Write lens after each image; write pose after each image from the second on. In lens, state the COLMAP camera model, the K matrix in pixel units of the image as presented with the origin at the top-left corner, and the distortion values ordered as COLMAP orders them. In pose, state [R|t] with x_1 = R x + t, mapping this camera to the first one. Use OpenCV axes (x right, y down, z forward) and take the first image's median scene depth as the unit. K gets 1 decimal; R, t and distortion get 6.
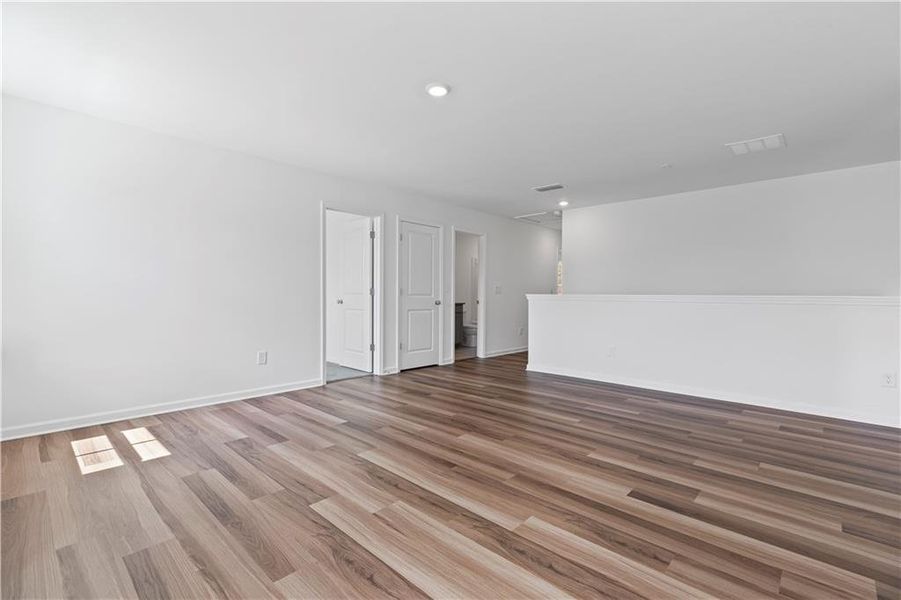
lens RADIAL K [[404.8, 0, 450.4], [0, 404.8, 295.0], [0, 0, 1]] dist [0.007995, -0.000796]
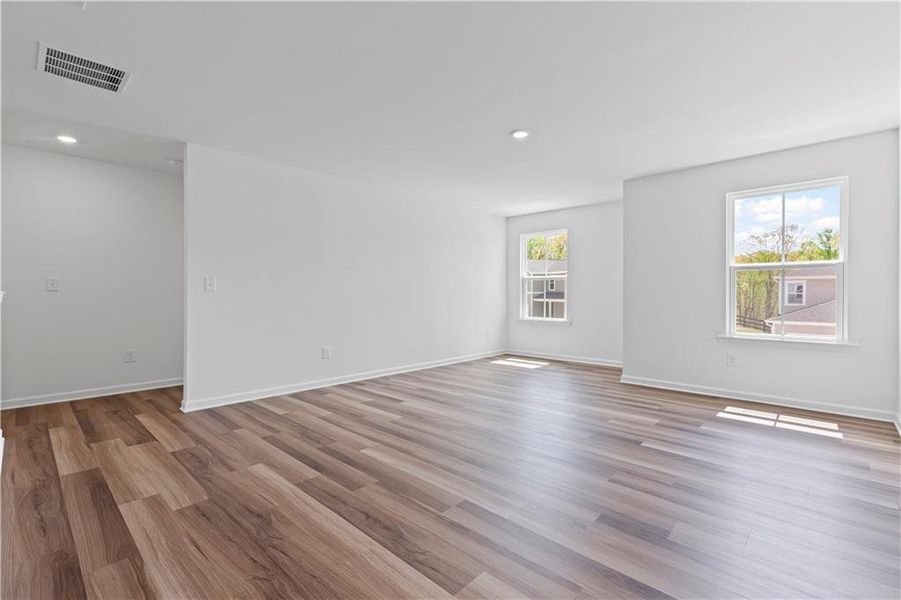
lens RADIAL K [[404.8, 0, 450.4], [0, 404.8, 295.0], [0, 0, 1]] dist [0.007995, -0.000796]
pose [[-0.999911, -0.012261, 0.005296, 0.138828], [-0.012262, 0.999925, -0.000089, -0.002939], [-0.005295, -0.000154, -0.999986, 1.821886]]
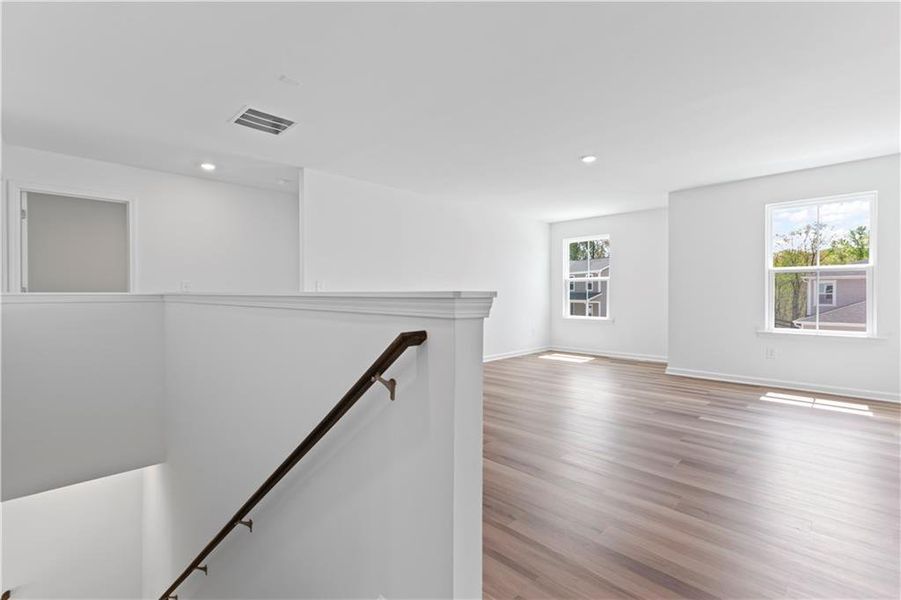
lens RADIAL K [[405.9, 0, 455.5], [0, 405.9, 296.1], [0, 0, 1]] dist [0.010892, -0.000003]
pose [[-0.999320, -0.010744, 0.035273, 0.331123], [-0.010719, 0.999942, 0.000898, 0.001310], [-0.035281, 0.000519, -0.999377, 2.031302]]
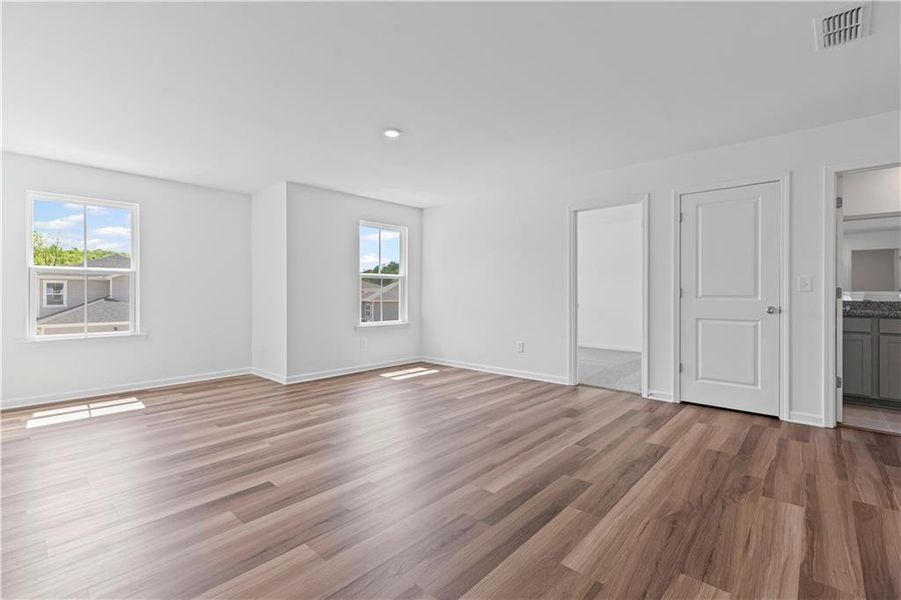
lens RADIAL K [[404.8, 0, 450.4], [0, 404.8, 295.0], [0, 0, 1]] dist [0.007995, -0.000796]
pose [[0.010375, -0.009944, -0.999897, 0.971759], [0.003717, 0.999944, -0.009905, 0.002278], [0.999939, -0.003613, 0.010412, 0.933591]]
